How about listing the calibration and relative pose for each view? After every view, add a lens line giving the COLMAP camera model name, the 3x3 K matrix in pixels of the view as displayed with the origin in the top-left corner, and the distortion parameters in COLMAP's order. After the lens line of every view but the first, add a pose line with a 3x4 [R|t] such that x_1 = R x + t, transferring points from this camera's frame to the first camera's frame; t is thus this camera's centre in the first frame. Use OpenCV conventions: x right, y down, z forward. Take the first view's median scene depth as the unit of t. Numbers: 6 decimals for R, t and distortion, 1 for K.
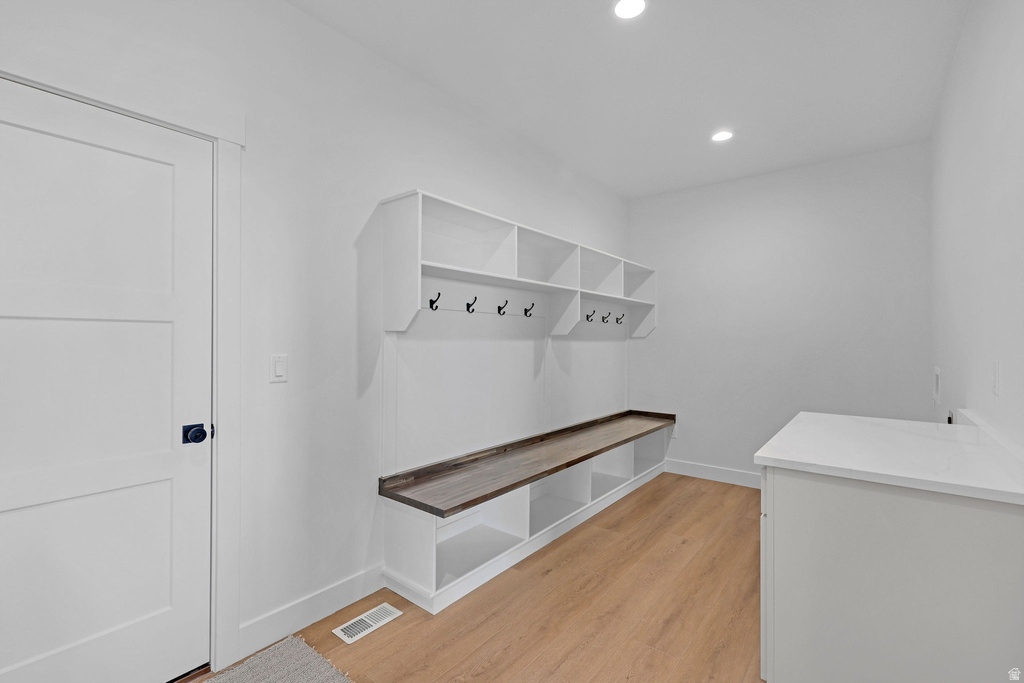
lens RADIAL K [[454.8, 0, 507.4], [0, 454.8, 340.7], [0, 0, 1]] dist [0.001472, -0.001658]
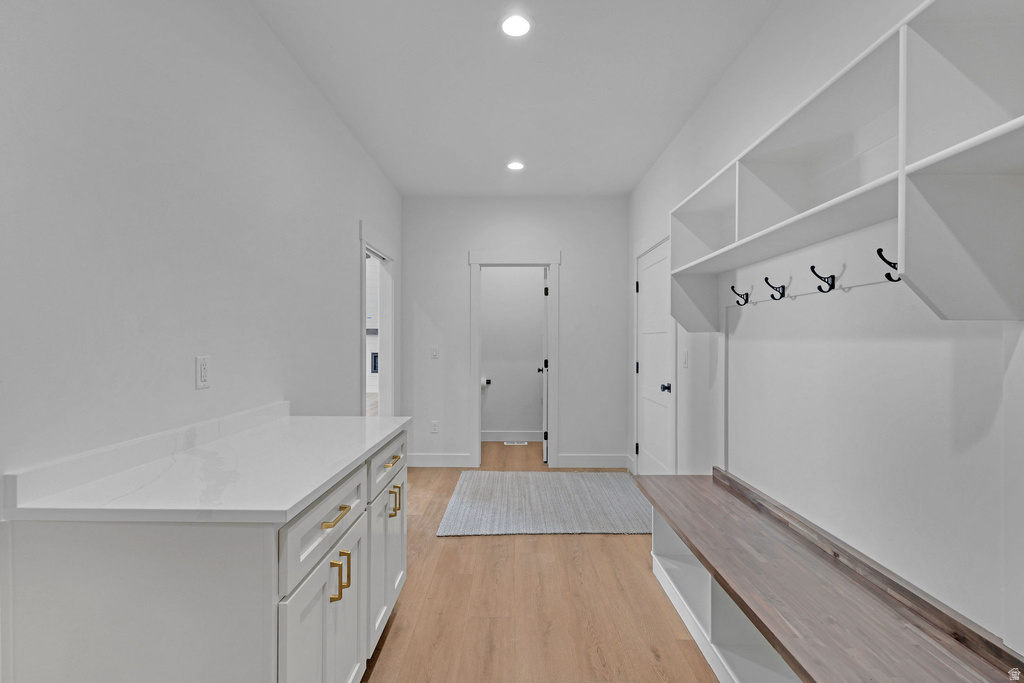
lens RADIAL K [[454.8, 0, 506.2], [0, 454.8, 342.7], [0, 0, 1]] dist [0.001472, -0.001658]
pose [[-0.790438, -0.005000, -0.612521, 0.745850], [-0.006755, 0.999977, 0.000555, 0.005875], [0.612504, 0.004576, -0.790454, 1.454794]]
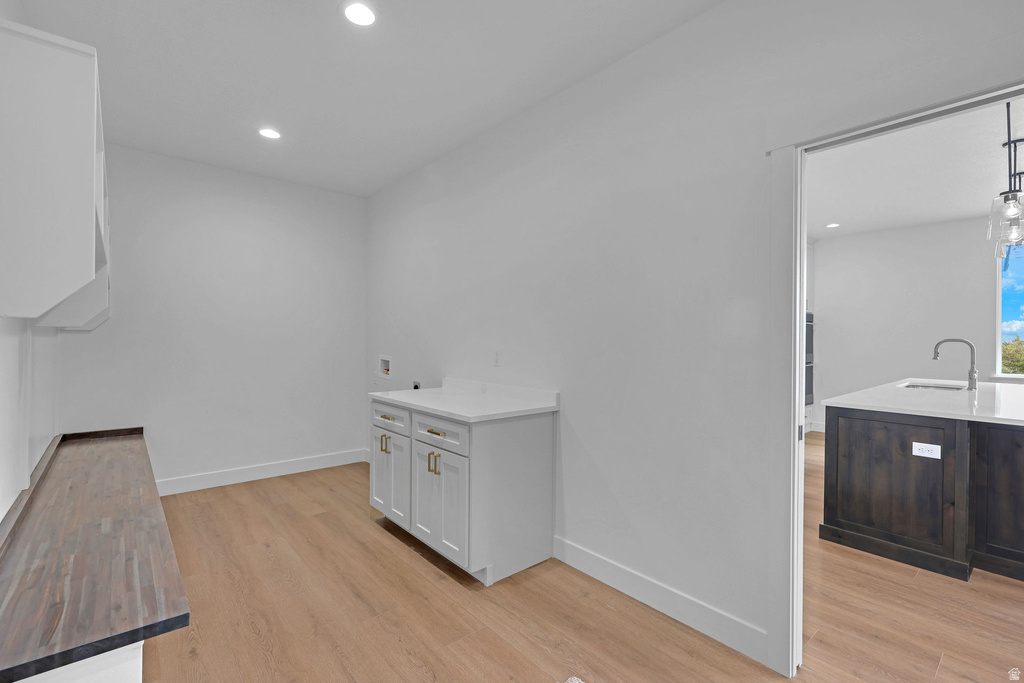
lens RADIAL K [[454.8, 0, 511.8], [0, 454.8, 340.2], [0, 0, 1]] dist [0.001472, -0.001658]
pose [[0.181918, -0.005668, 0.983297, -0.545583], [-0.007830, 0.999943, 0.007213, -0.005073], [-0.983282, -0.009012, 0.181864, 0.372505]]
